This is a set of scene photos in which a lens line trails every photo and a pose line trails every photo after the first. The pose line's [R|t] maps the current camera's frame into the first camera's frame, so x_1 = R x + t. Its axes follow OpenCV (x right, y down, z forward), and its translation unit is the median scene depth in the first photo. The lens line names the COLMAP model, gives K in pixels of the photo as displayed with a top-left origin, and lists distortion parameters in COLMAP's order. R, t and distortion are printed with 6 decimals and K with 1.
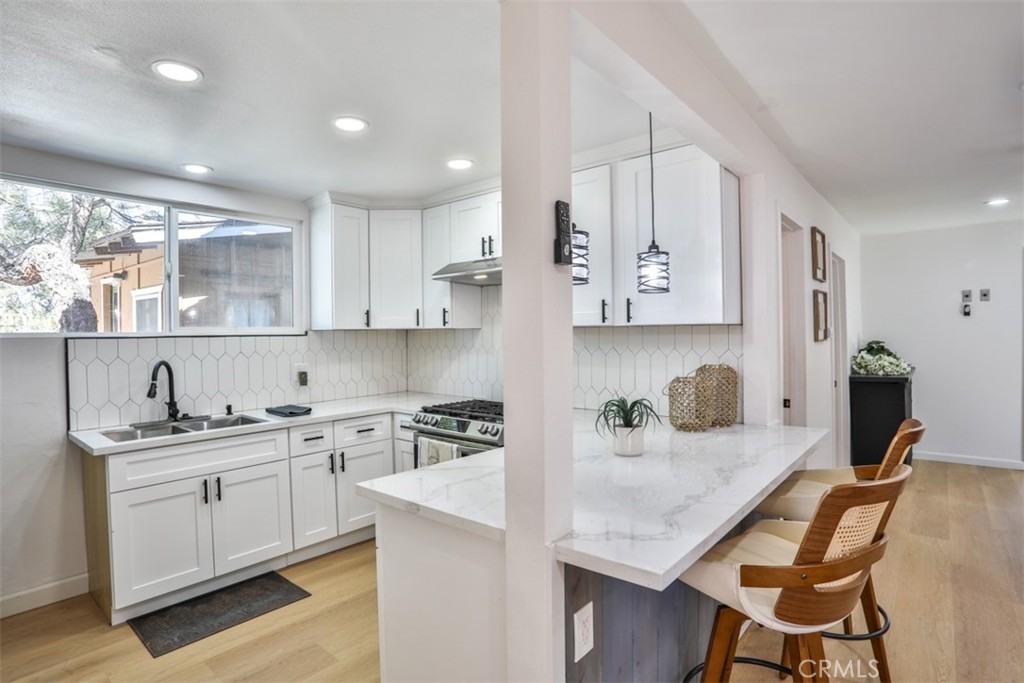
lens RADIAL K [[522.8, 0, 505.4], [0, 522.8, 339.3], [0, 0, 1]] dist [-0.079108, 0.030989]
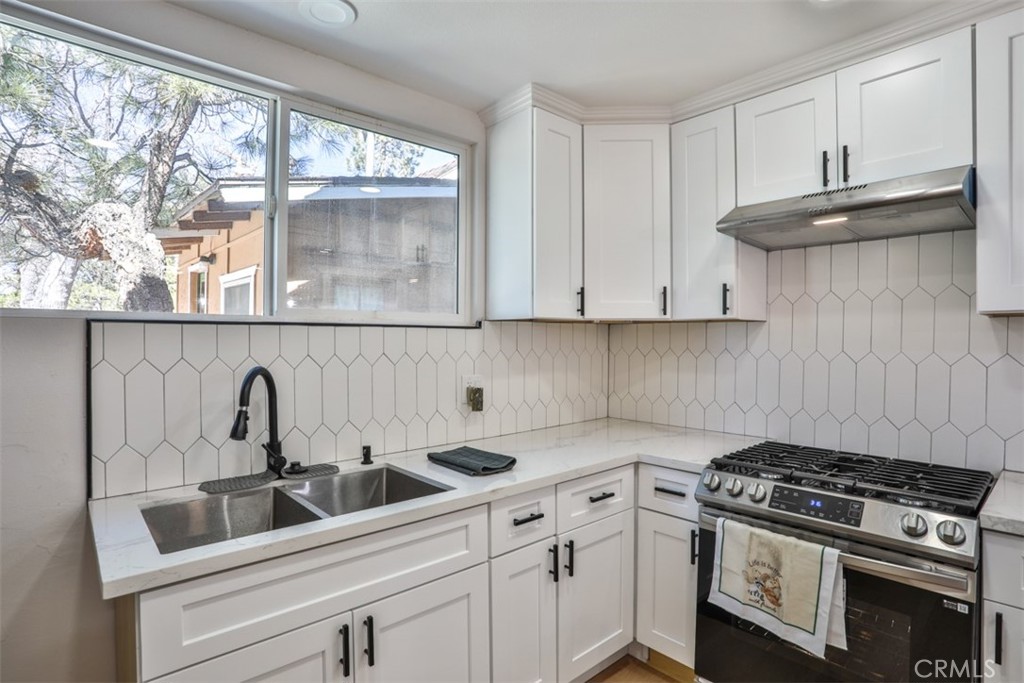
lens RADIAL K [[522.8, 0, 505.4], [0, 522.8, 339.3], [0, 0, 1]] dist [-0.079108, 0.030989]
pose [[0.990816, 0.014644, -0.134422, -0.280390], [-0.016140, 0.999819, -0.010041, 0.011738], [0.134251, 0.012119, 0.990873, 0.402967]]
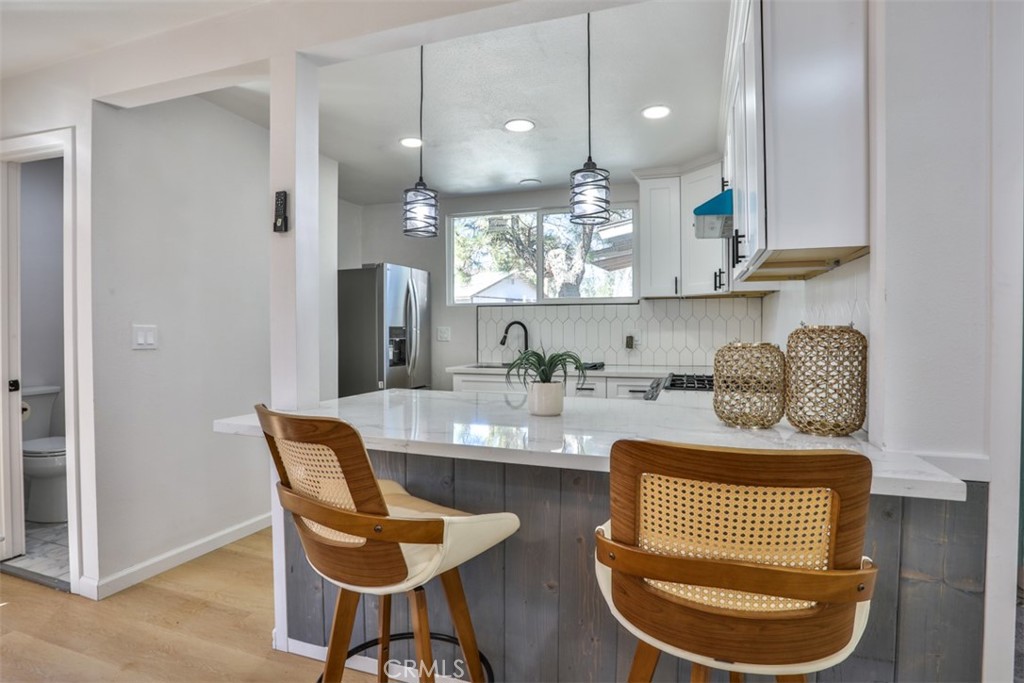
lens RADIAL K [[522.8, 0, 505.4], [0, 522.8, 339.3], [0, 0, 1]] dist [-0.079108, 0.030989]
pose [[0.359087, 0.042801, -0.932322, 0.595390], [-0.019495, 0.999074, 0.038357, 0.030910], [0.933101, 0.004402, 0.359589, 0.334565]]
